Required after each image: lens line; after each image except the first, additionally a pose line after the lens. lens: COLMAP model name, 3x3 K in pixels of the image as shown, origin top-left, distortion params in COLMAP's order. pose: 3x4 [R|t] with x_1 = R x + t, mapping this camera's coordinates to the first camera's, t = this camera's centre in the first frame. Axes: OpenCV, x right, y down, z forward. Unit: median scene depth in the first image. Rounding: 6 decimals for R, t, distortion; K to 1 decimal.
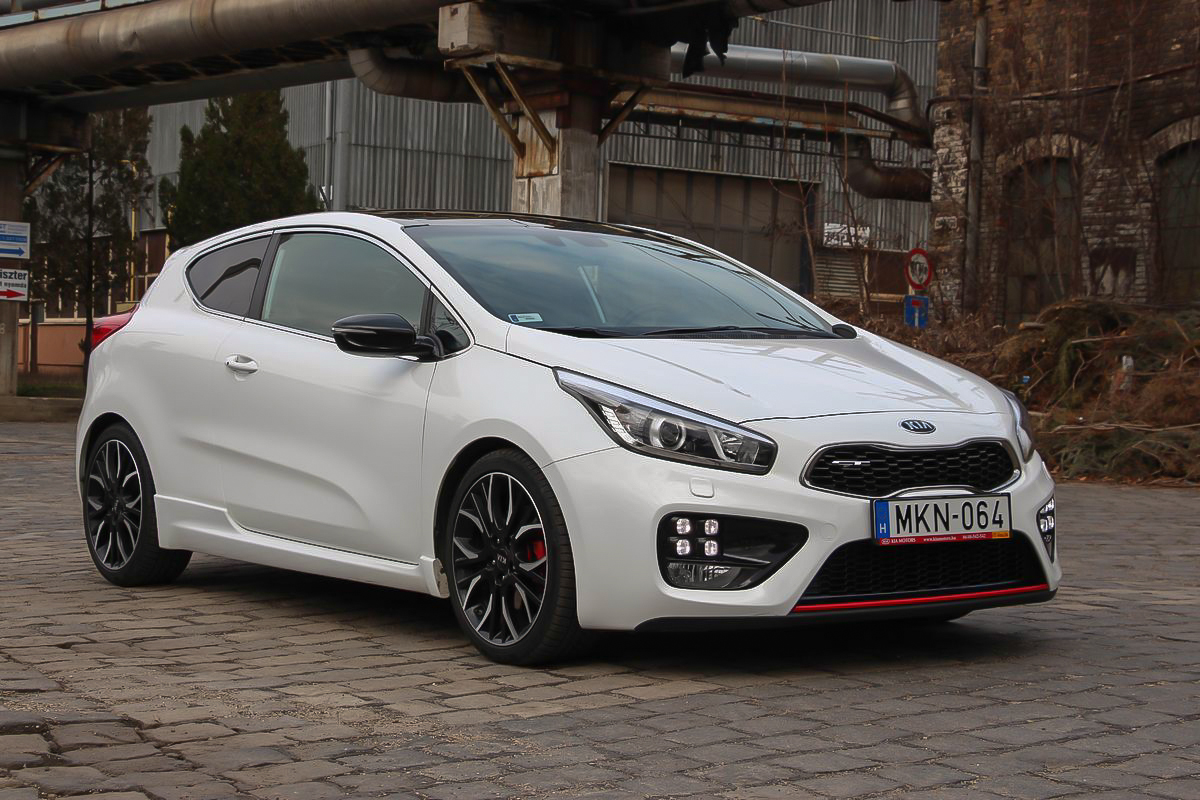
lens RADIAL K [[2188.3, 0, 607.9], [0, 2188.3, 400.0], [0, 0, 1]] dist [0.140708, 1.090851]
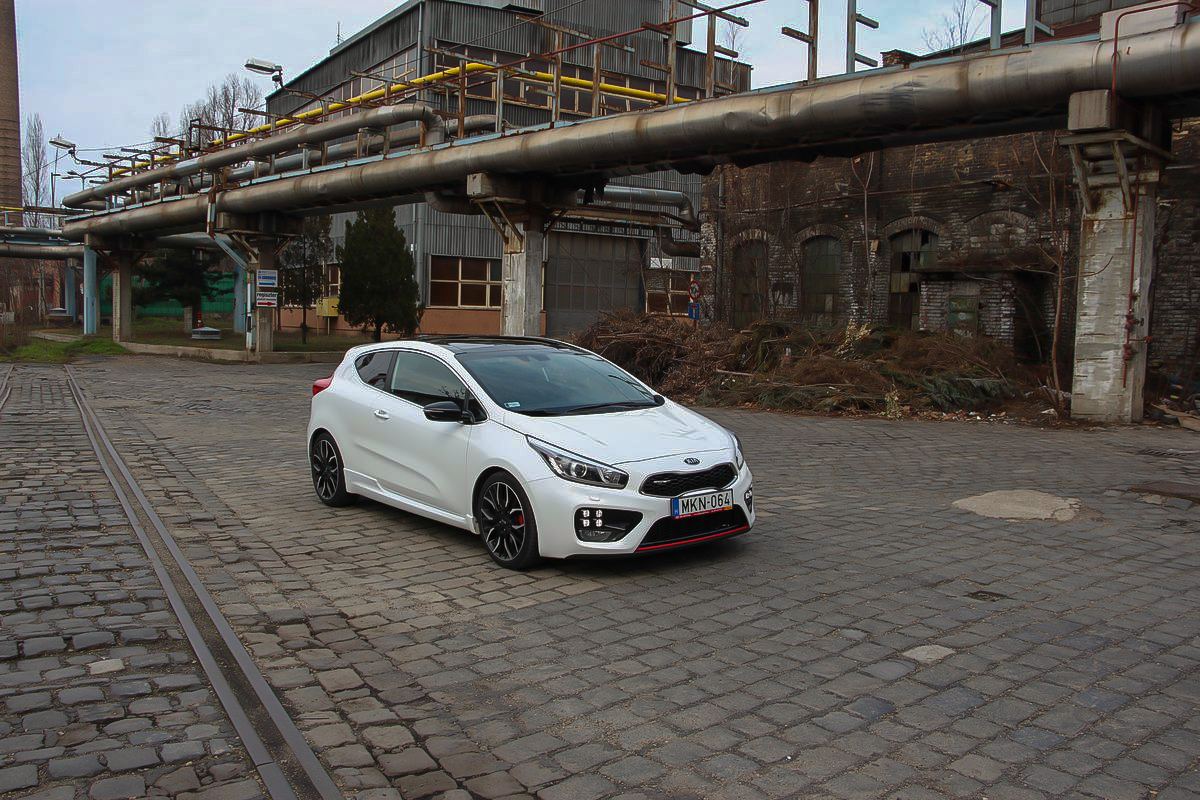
lens RADIAL K [[1044.9, 0, 601.8], [0, 1044.9, 398.7], [0, 0, 1]] dist [-0.166946, 0.205252]
pose [[0.998656, -0.013511, 0.050034, -0.000537], [0.010032, 0.997557, 0.069140, -0.075892], [-0.050846, -0.068545, 0.996352, -0.022258]]
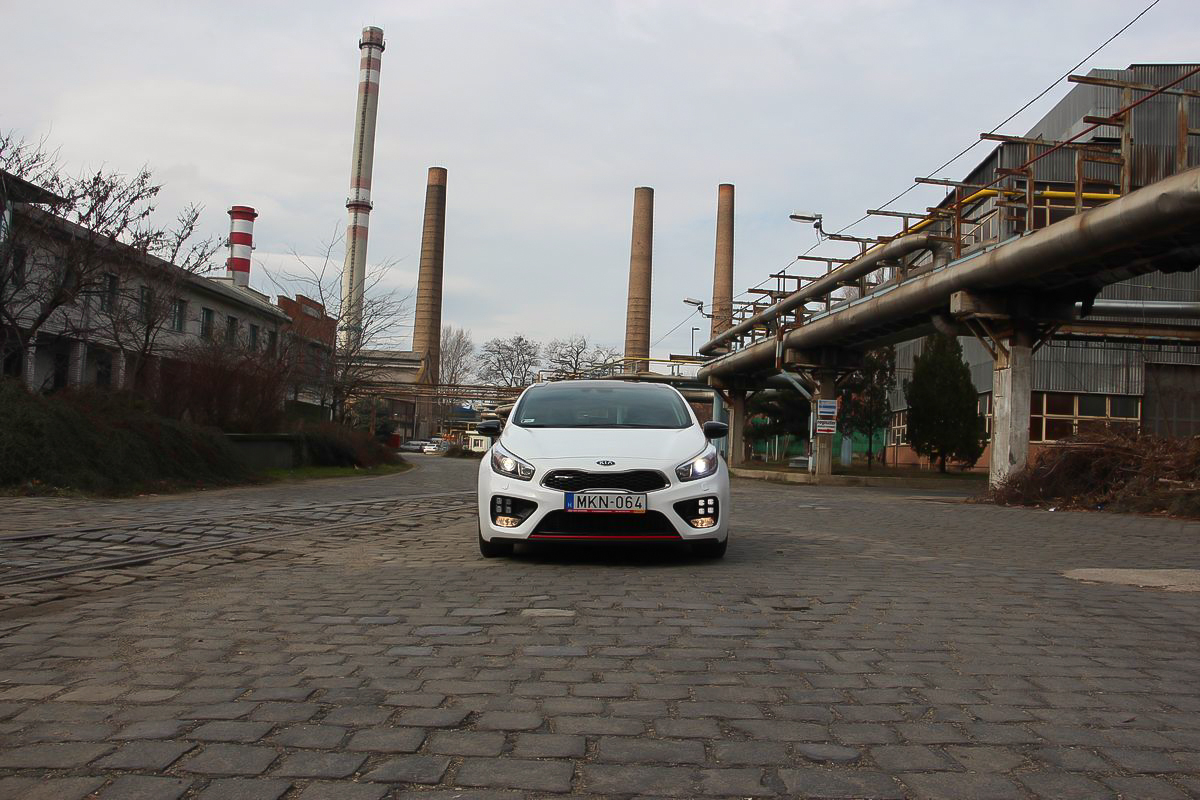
lens RADIAL K [[991.5, 0, 606.6], [0, 991.5, 401.8], [0, 0, 1]] dist [-0.178245, 0.153485]
pose [[0.819214, -0.024979, -0.572943, 0.454844], [-0.022196, 0.996921, -0.075201, 0.015895], [0.573058, 0.074323, 0.816138, 0.085510]]
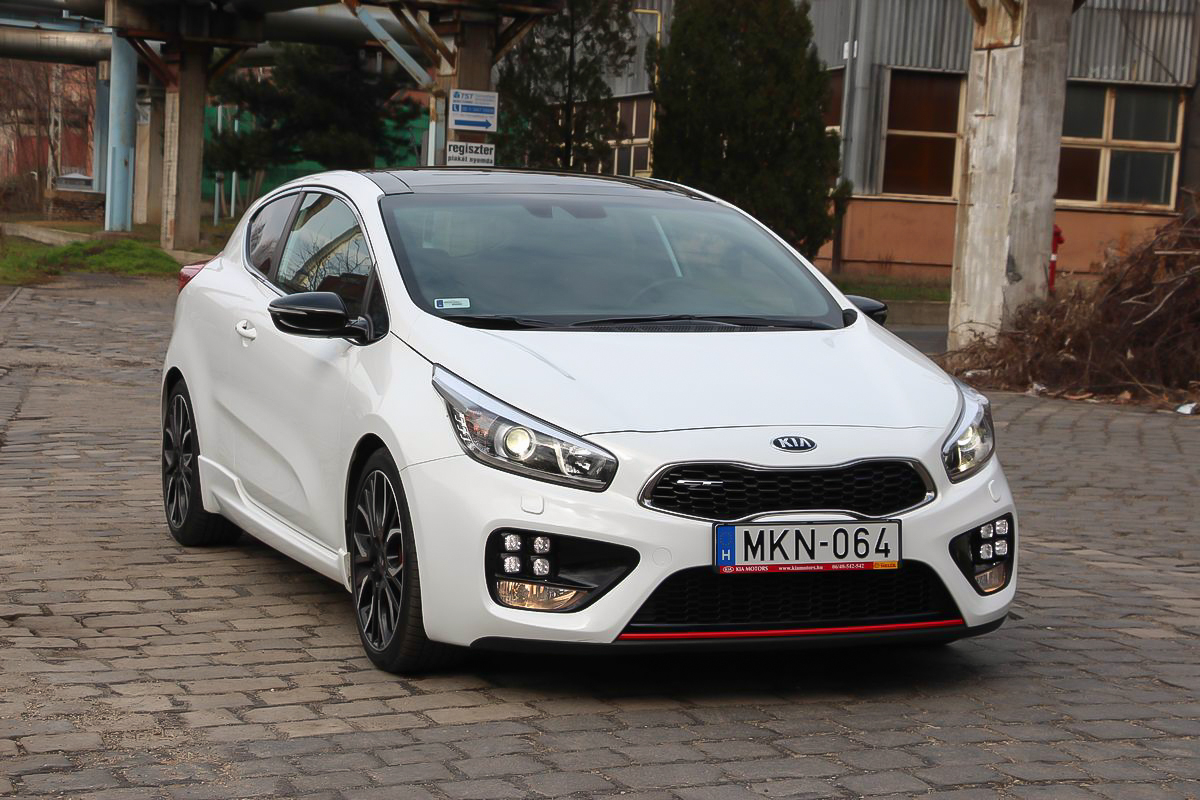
lens RADIAL K [[2534.0, 0, 600.0], [0, 2534.0, 400.0], [0, 0, 1]] dist [0.323900, 0.561080]
pose [[0.964675, 0.038649, -0.260591, 0.207557], [-0.025387, 0.998214, 0.054069, -0.037792], [0.262216, -0.045543, 0.963934, -0.029073]]
